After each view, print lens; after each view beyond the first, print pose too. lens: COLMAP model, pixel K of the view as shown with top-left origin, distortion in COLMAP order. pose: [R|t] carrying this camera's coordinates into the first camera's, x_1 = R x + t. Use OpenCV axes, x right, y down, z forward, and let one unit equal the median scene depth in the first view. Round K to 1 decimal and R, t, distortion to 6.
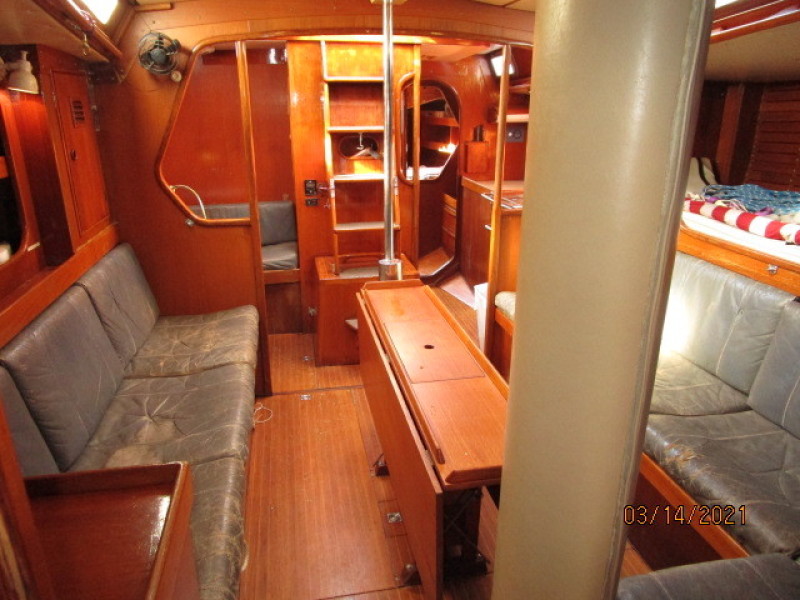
lens RADIAL K [[571.2, 0, 400.0], [0, 571.2, 300.0], [0, 0, 1]] dist [-0.027733, 0.002503]
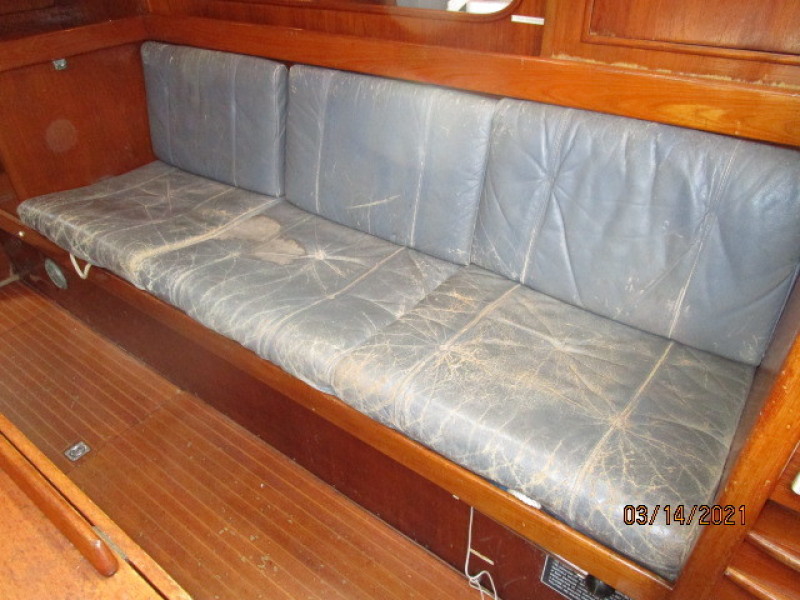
lens RADIAL K [[571.2, 0, 400.0], [0, 571.2, 300.0], [0, 0, 1]] dist [-0.027733, 0.002503]
pose [[-0.743361, 0.407450, -0.530471, -0.074878], [-0.193229, 0.628441, 0.753475, -0.303438], [0.640373, 0.662606, -0.388427, 1.193237]]
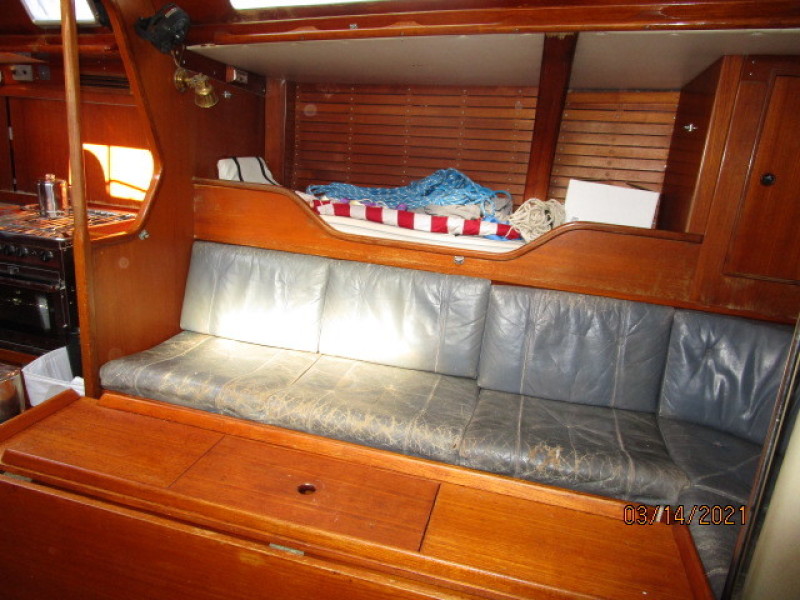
lens RADIAL K [[571.2, 0, 400.0], [0, 571.2, 300.0], [0, 0, 1]] dist [-0.027733, 0.002503]
pose [[0.431615, -0.222293, 0.874239, -0.318983], [0.218488, 0.966065, 0.137773, -0.138591], [-0.875198, 0.131546, 0.465536, 0.532701]]
